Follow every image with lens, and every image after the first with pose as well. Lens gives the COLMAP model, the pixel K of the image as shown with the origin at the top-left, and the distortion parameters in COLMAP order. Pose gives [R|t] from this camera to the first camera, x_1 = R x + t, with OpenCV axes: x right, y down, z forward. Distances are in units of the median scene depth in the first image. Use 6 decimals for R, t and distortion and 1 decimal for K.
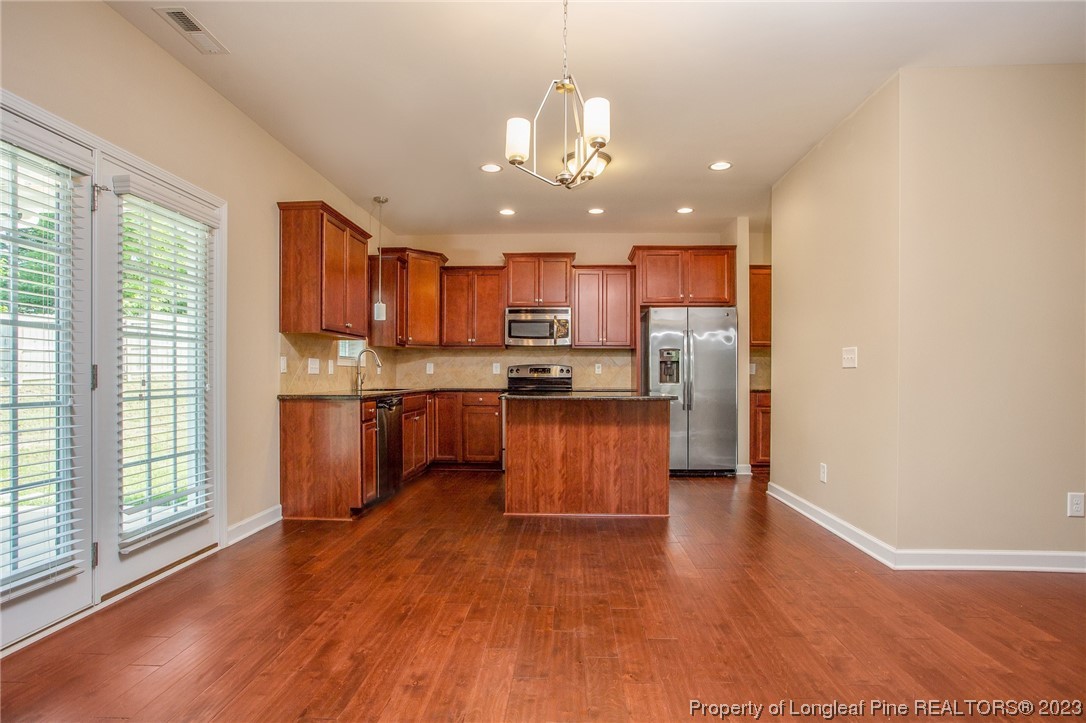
lens RADIAL K [[549.8, 0, 557.1], [0, 549.8, 375.2], [0, 0, 1]] dist [-0.066880, 0.024329]
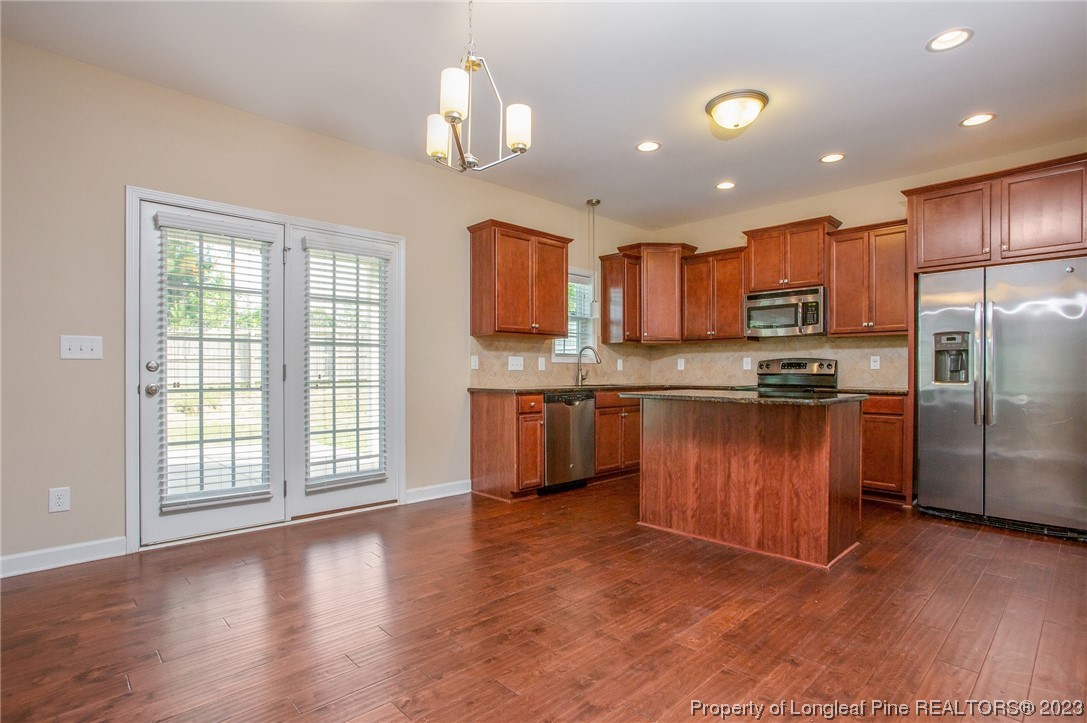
lens RADIAL K [[550.3, 0, 540.8], [0, 550.3, 370.5], [0, 0, 1]] dist [-0.066880, 0.024329]
pose [[0.707457, -0.002515, -0.706752, 0.433107], [0.000336, 0.999995, -0.003223, 0.002384], [0.706756, 0.002043, 0.707454, 0.239027]]
